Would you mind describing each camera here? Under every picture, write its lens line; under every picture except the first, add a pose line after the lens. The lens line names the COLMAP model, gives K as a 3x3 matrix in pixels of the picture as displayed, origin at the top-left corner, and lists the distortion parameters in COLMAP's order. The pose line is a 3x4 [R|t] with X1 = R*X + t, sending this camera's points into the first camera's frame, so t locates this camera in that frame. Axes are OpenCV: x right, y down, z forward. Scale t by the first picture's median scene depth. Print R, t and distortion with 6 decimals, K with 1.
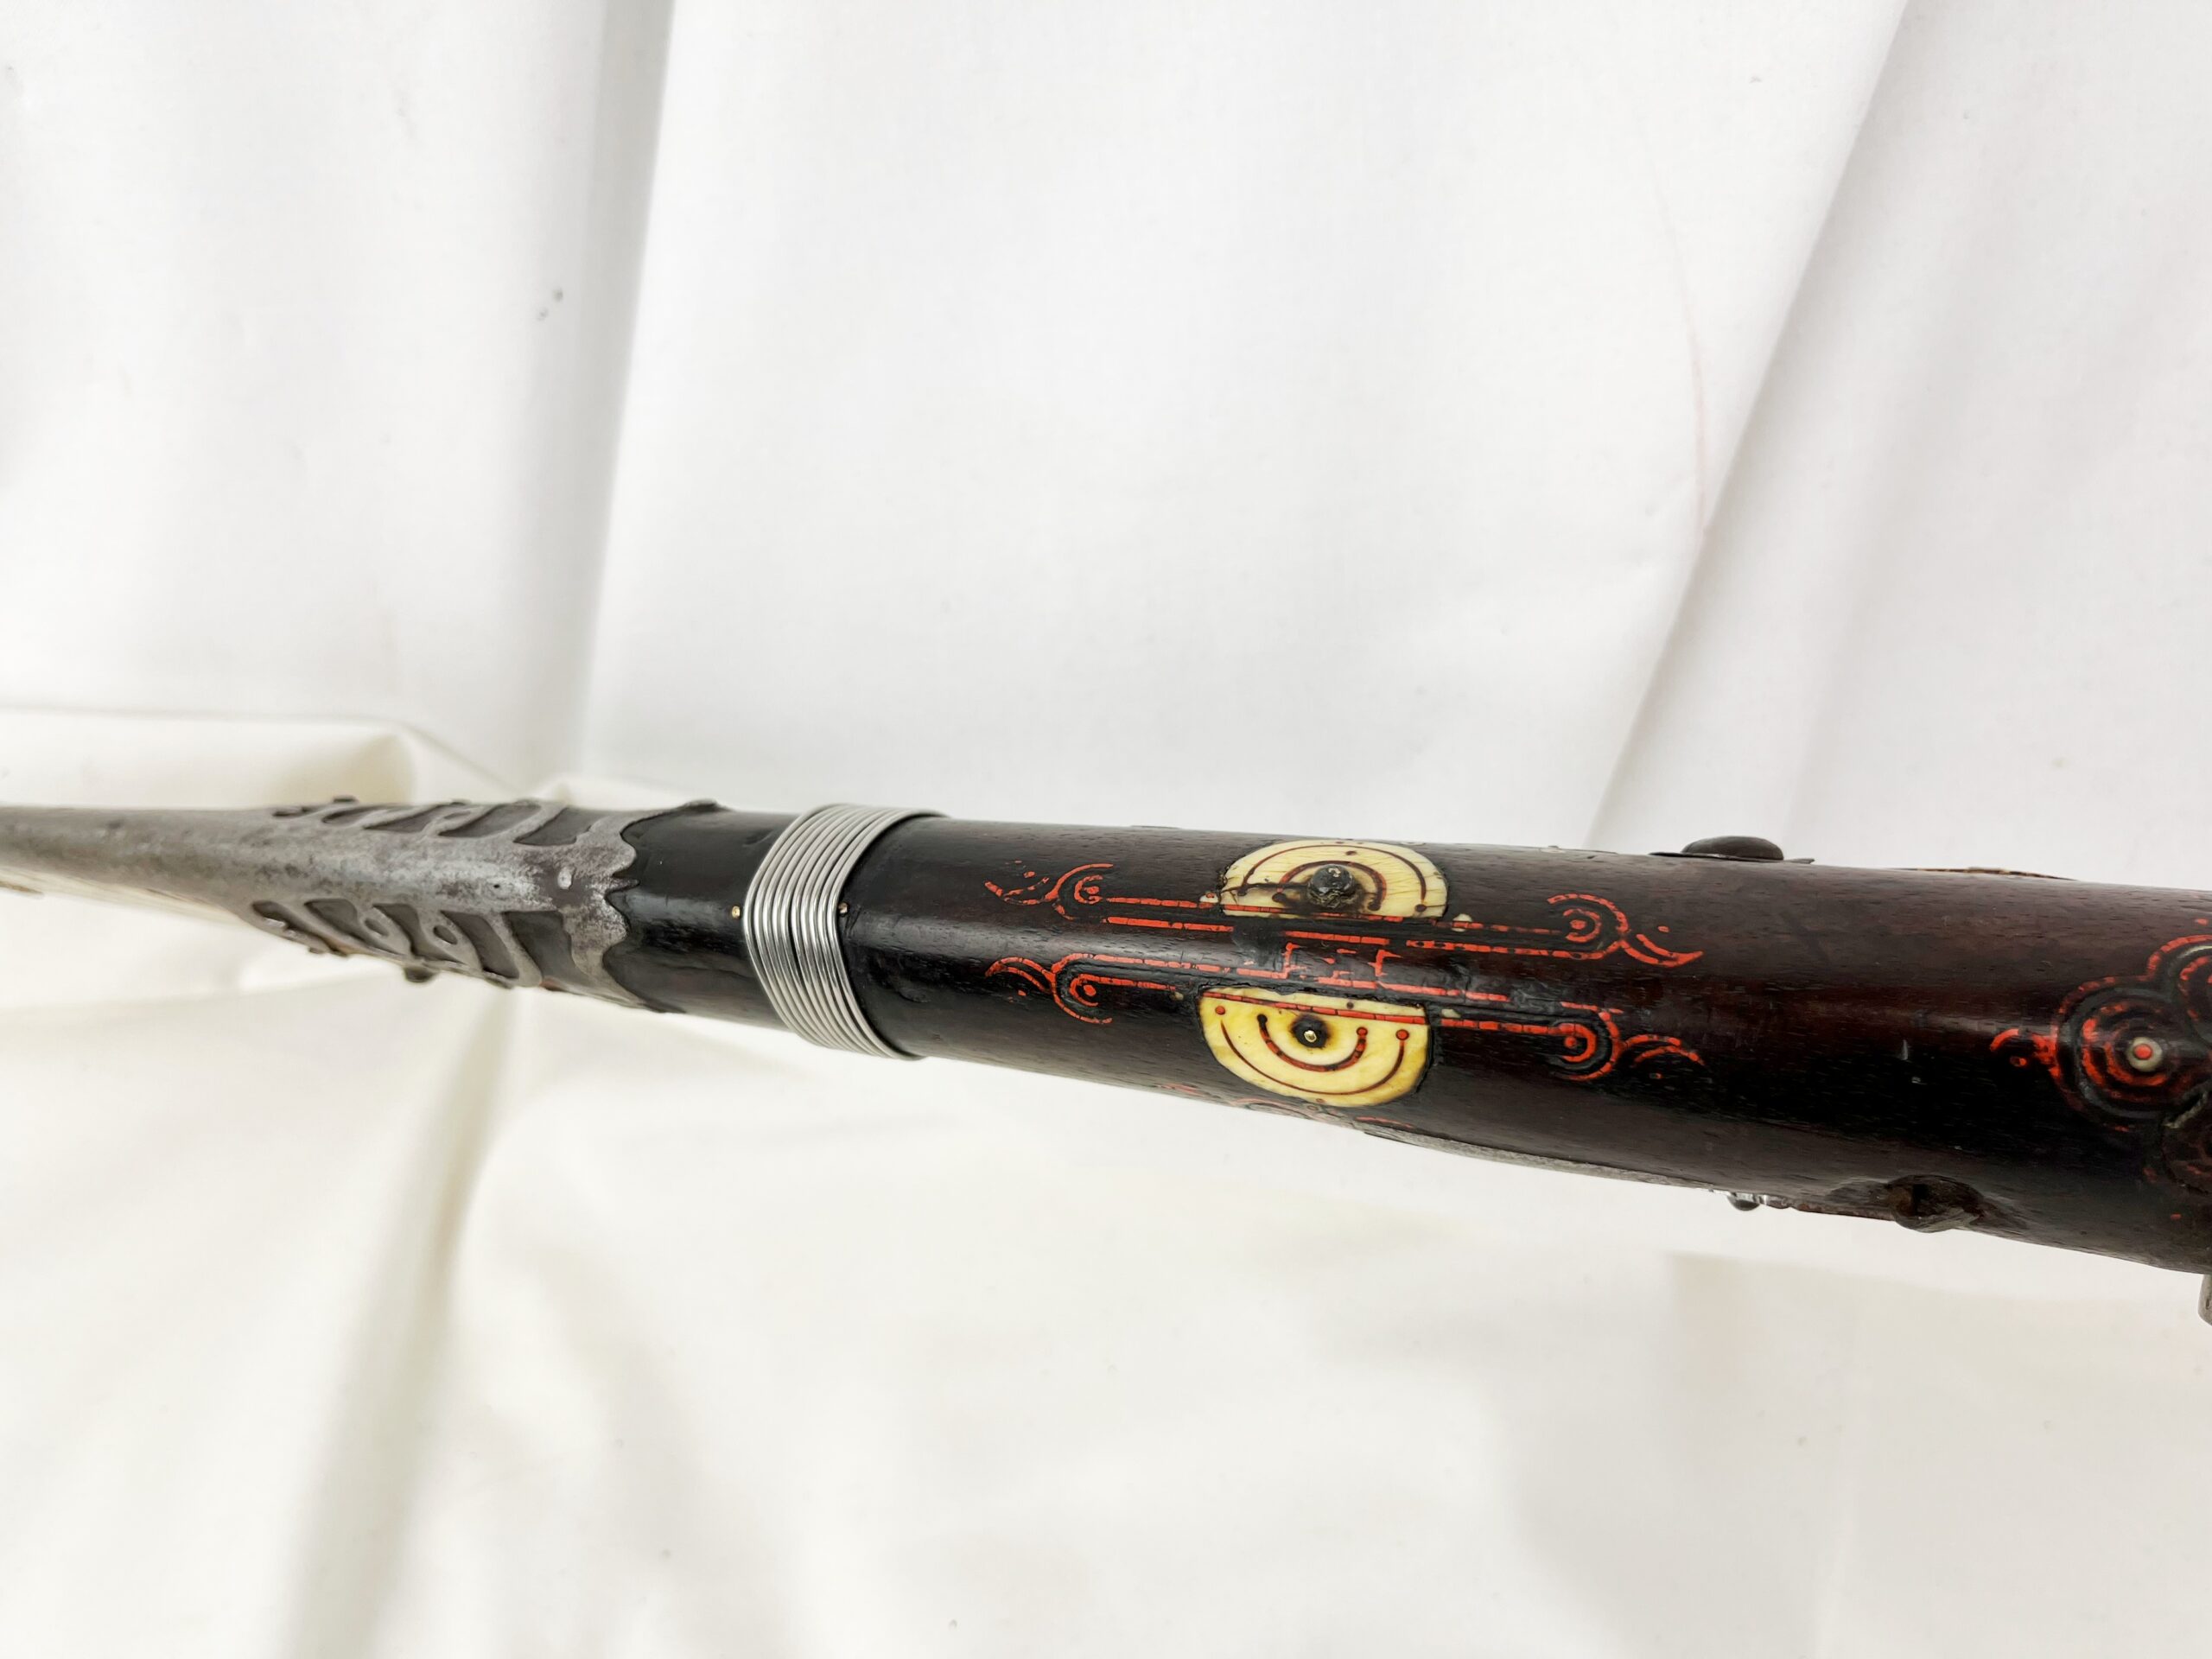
lens RADIAL K [[1681.6, 0, 1095.7], [0, 1681.6, 832.3], [0, 0, 1]] dist [0.031518, -0.056278]
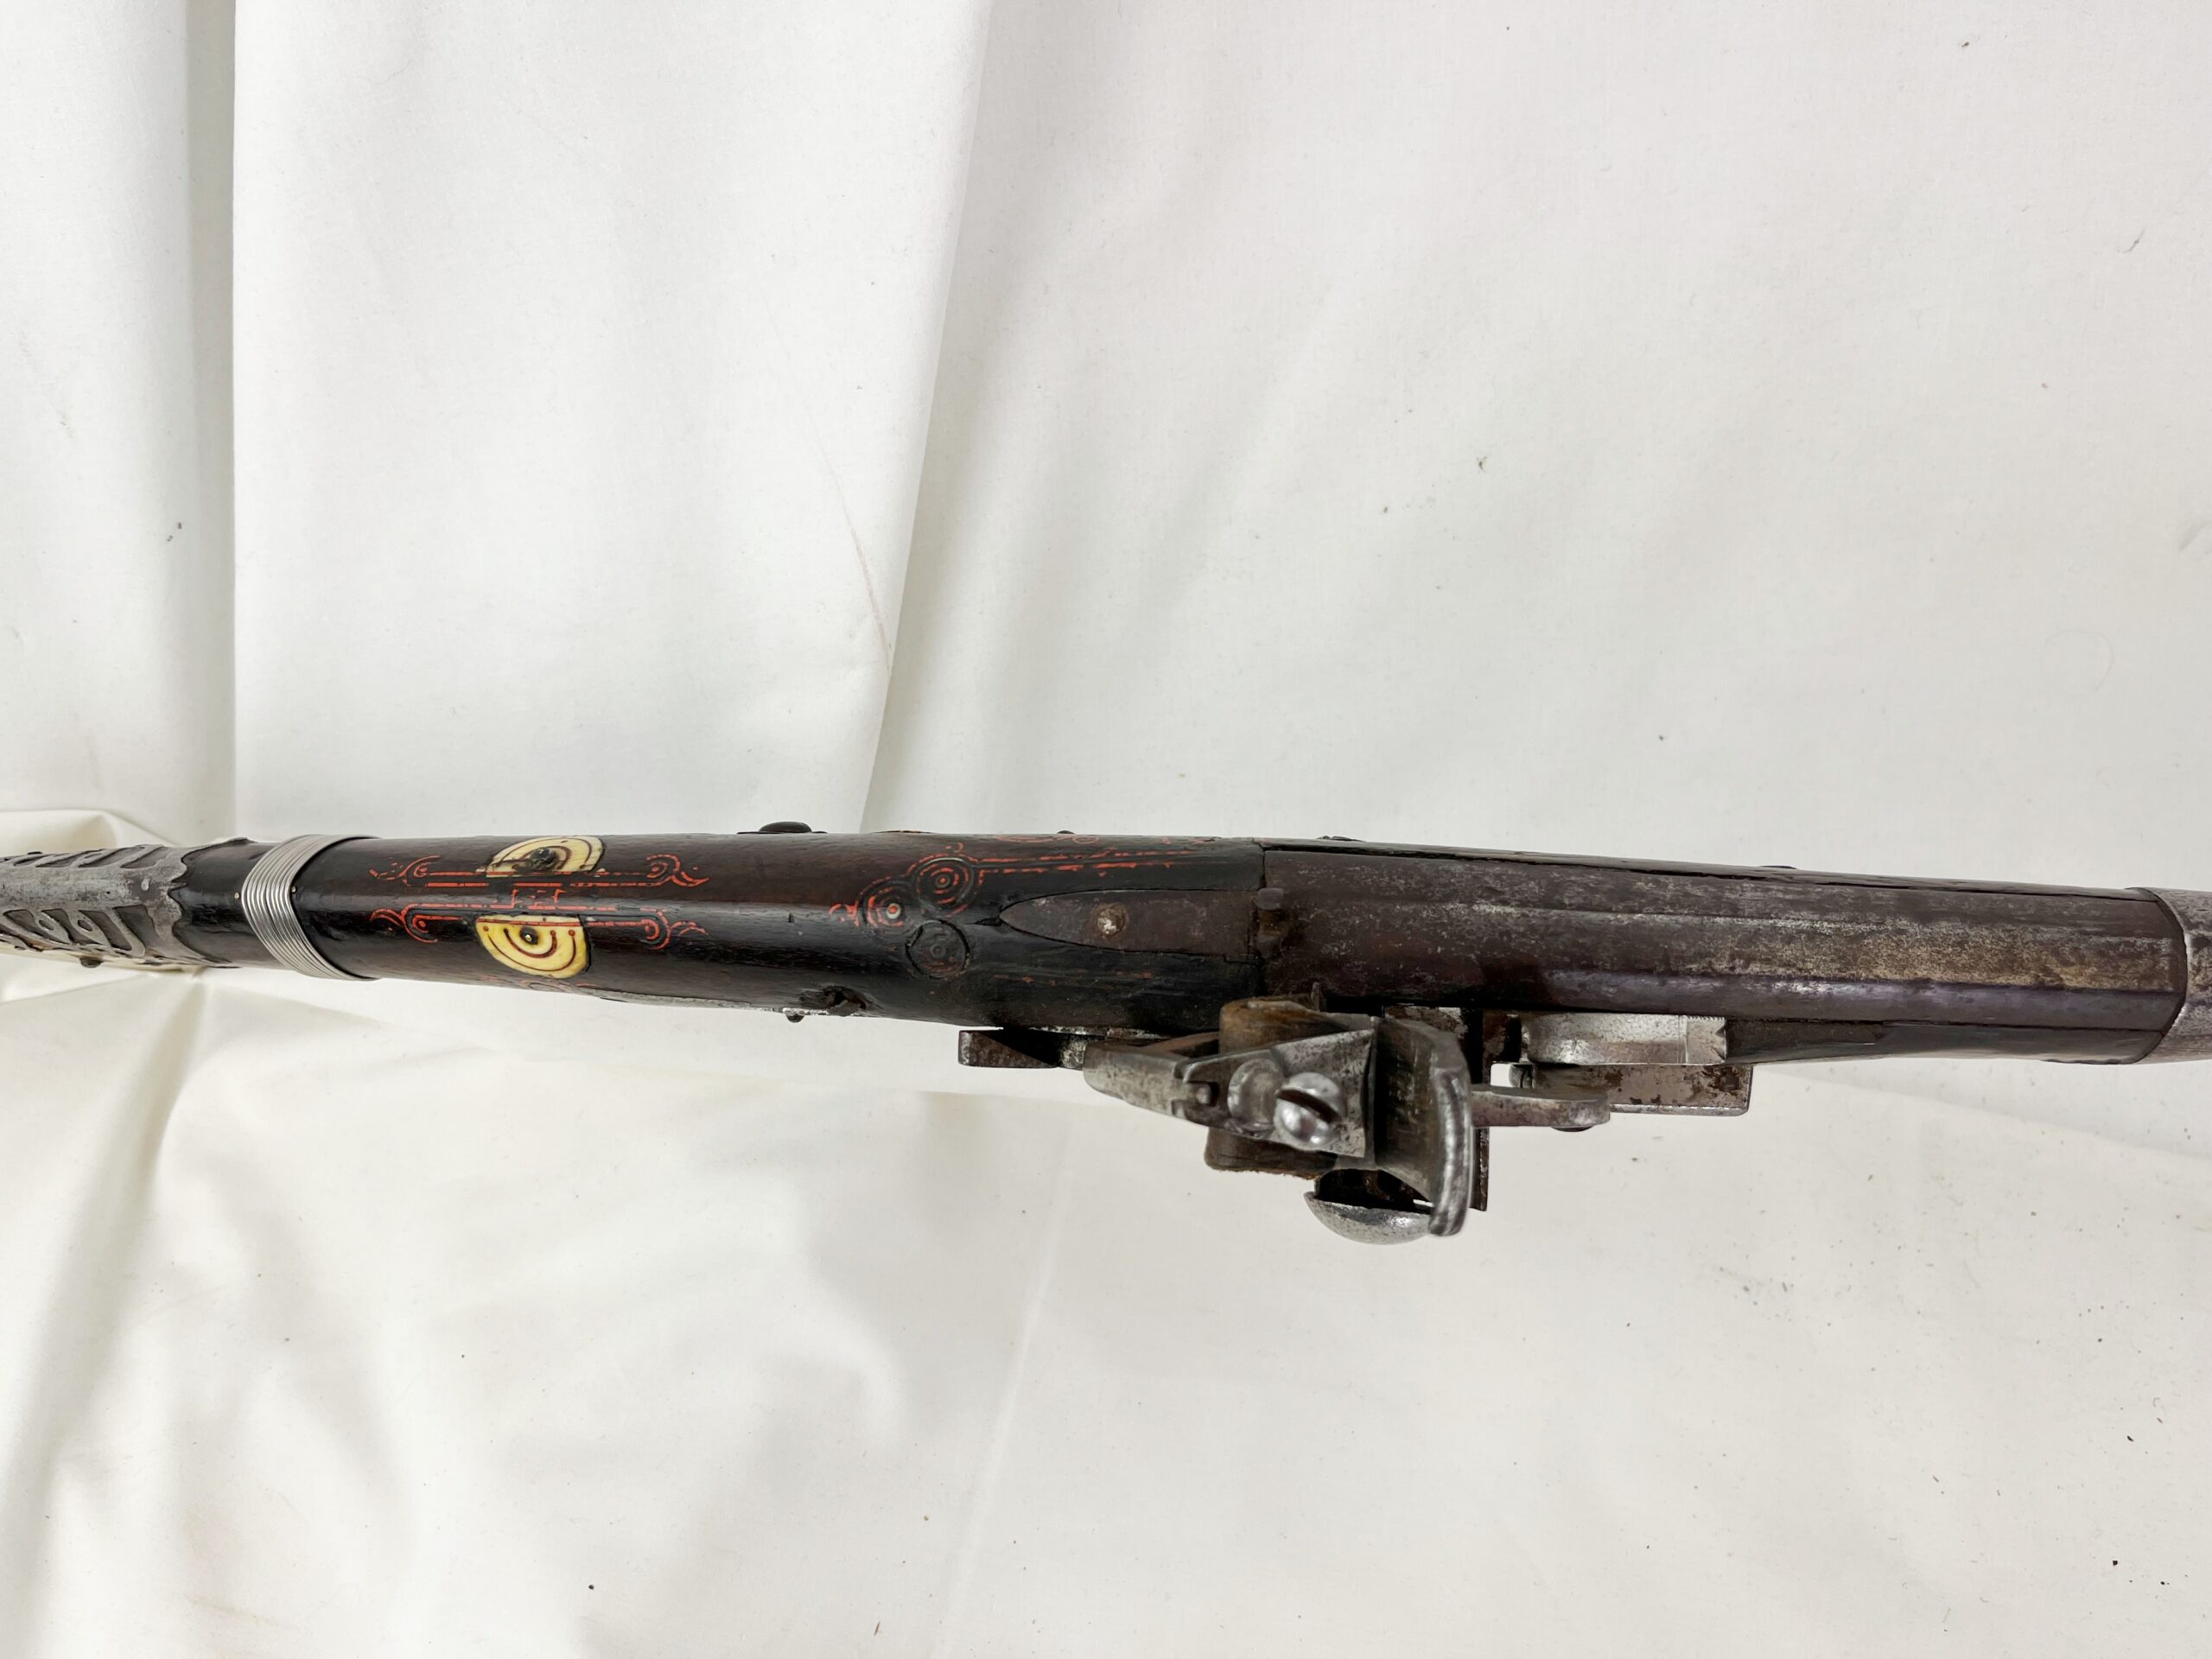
lens RADIAL K [[1696.0, 0, 1109.1], [0, 1696.0, 840.9], [0, 0, 1]] dist [0.041991, -0.063995]
pose [[0.997078, -0.054846, 0.053174, 0.635138], [0.056638, 0.997856, -0.032796, 0.104374], [-0.051261, 0.035712, 0.998047, -0.879571]]
